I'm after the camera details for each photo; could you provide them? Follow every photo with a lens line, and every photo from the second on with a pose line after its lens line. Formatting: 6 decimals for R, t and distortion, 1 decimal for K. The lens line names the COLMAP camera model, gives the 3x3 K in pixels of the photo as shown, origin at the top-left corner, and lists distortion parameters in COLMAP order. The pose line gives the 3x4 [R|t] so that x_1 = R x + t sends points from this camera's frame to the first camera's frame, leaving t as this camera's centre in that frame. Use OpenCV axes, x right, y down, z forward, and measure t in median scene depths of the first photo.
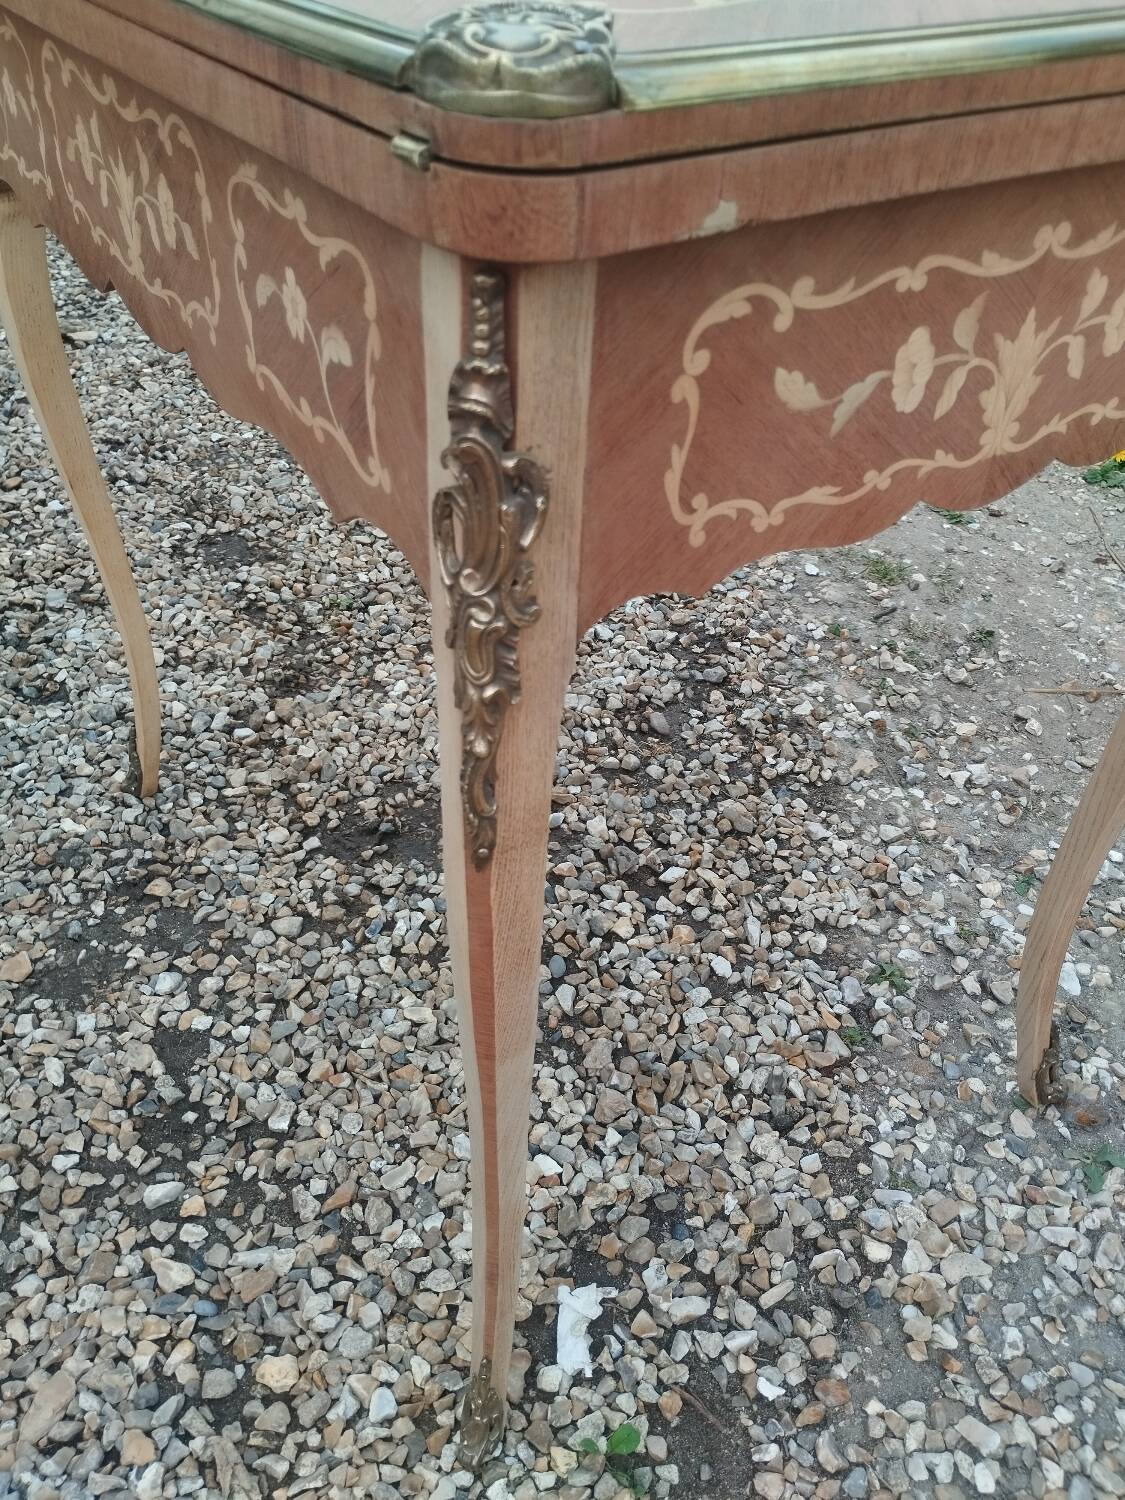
lens RADIAL K [[1270.2, 0, 568.3], [0, 1270.2, 751.2], [0, 0, 1]] dist [0.056300, -0.079169]
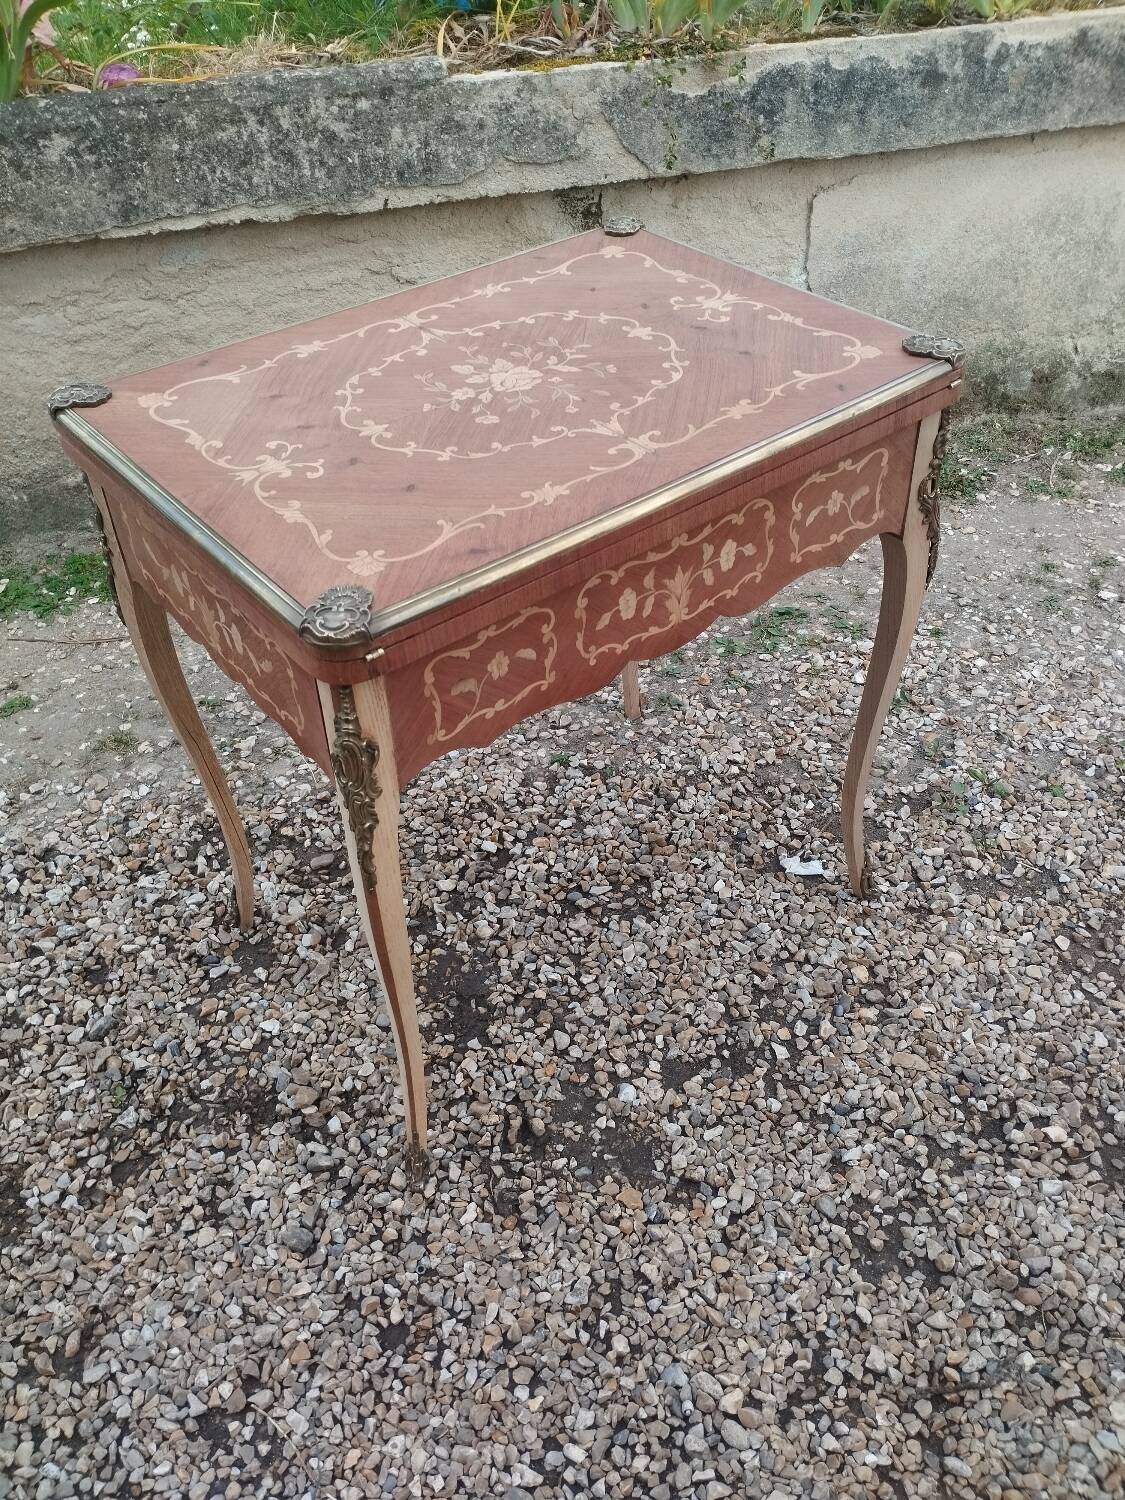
lens RADIAL K [[1270.2, 0, 568.3], [0, 1270.2, 751.2], [0, 0, 1]] dist [0.056300, -0.079169]
pose [[-0.083876, -0.672709, 0.735137, -1.018752], [0.641854, 0.527838, 0.556247, -0.789639], [-0.762226, 0.518507, 0.387508, 0.285331]]
